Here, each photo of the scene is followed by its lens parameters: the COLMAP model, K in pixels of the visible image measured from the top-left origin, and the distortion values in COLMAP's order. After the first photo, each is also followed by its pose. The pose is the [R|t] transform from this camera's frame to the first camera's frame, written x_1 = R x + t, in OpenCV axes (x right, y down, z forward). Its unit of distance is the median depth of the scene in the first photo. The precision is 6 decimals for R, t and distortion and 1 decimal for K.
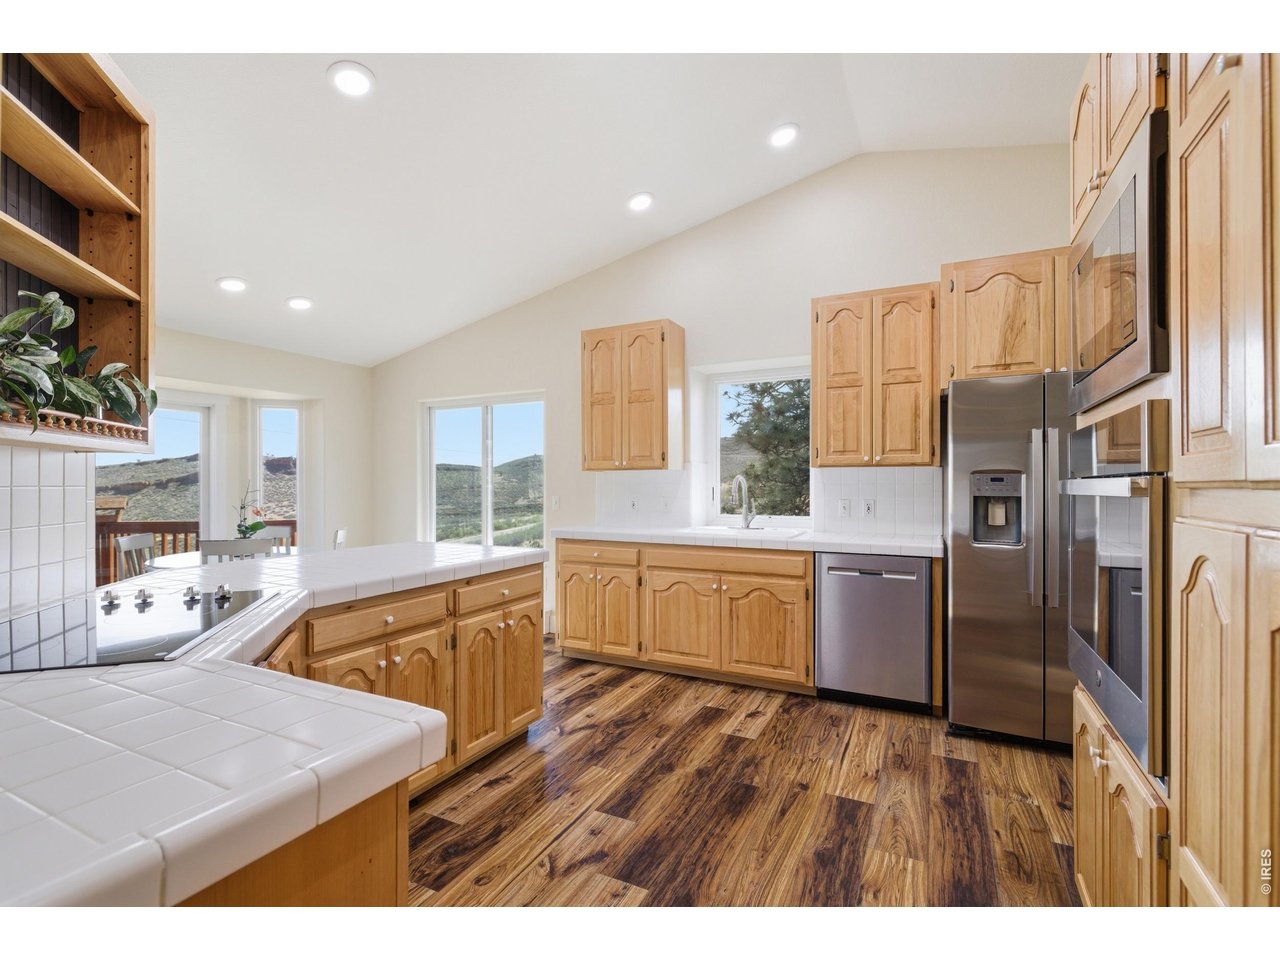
lens RADIAL K [[933.9, 0, 640.0], [0, 933.9, 480.0], [0, 0, 1]] dist [0.074309, -0.059038]
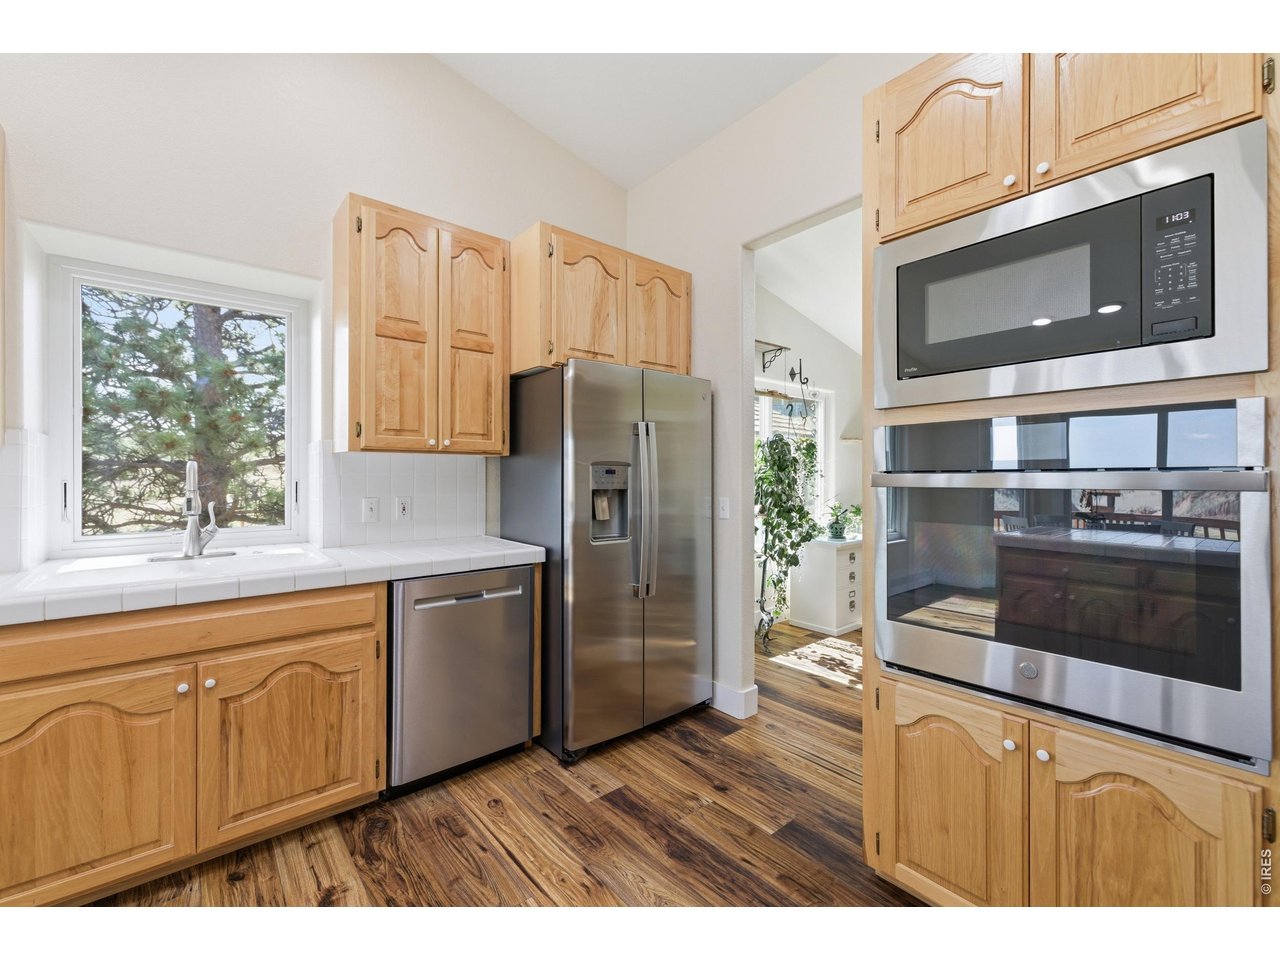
lens RADIAL K [[542.6, 0, 640.0], [0, 542.6, 480.0], [0, 0, 1]] dist [0.000246, -0.000174]
pose [[0.328412, -0.001687, 0.944533, -0.111198], [-0.002024, 0.999995, 0.002490, 0.005672], [-0.944532, -0.002729, 0.328407, 0.712078]]
